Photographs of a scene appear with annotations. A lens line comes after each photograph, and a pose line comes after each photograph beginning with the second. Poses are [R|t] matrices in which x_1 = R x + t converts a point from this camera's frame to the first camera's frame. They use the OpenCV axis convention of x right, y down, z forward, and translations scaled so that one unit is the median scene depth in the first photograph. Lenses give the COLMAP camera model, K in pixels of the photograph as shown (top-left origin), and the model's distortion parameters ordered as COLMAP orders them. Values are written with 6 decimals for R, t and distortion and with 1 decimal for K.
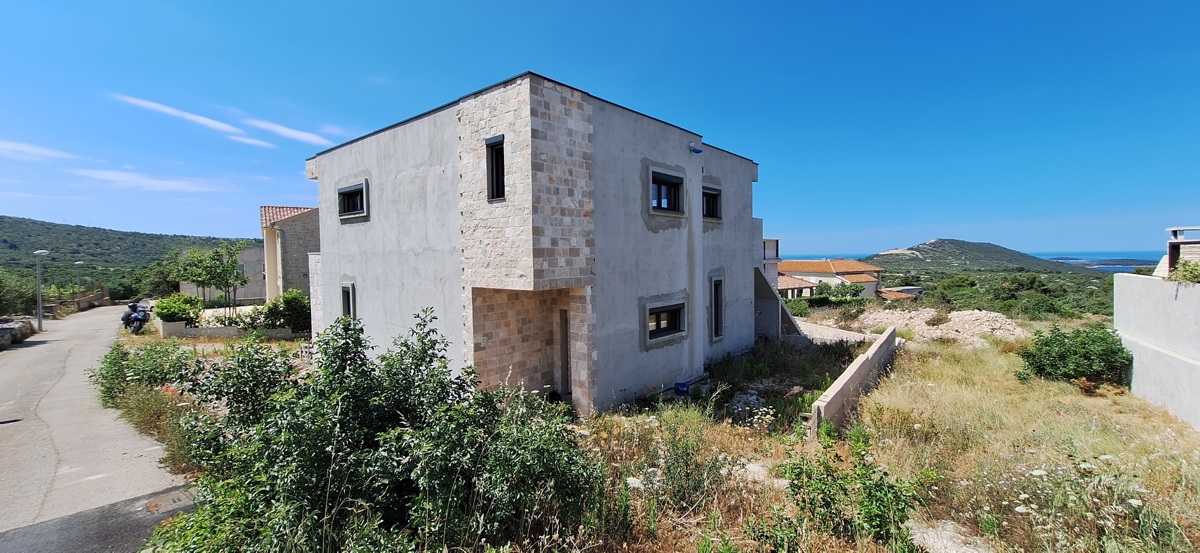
lens RADIAL K [[478.5, 0, 604.4], [0, 478.5, 272.1], [0, 0, 1]] dist [-0.011801, 0.005224]
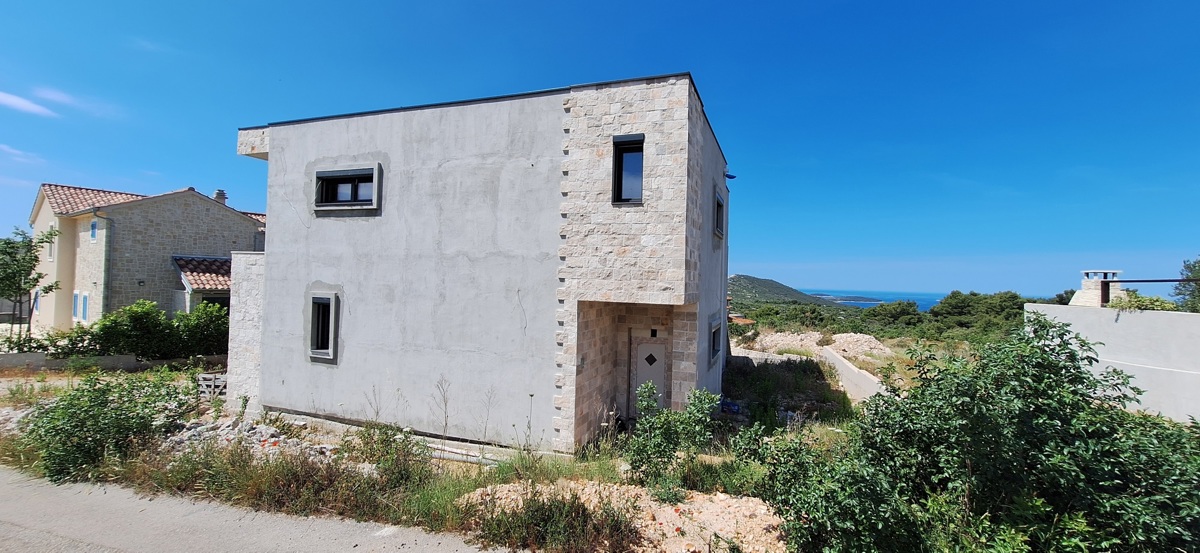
lens RADIAL K [[478.5, 0, 604.4], [0, 478.5, 272.1], [0, 0, 1]] dist [-0.011801, 0.005224]
pose [[0.938378, 0.047190, 0.342373, -0.483903], [-0.029662, 0.997976, -0.056257, 0.025157], [-0.344335, 0.042634, 0.937878, 0.147797]]
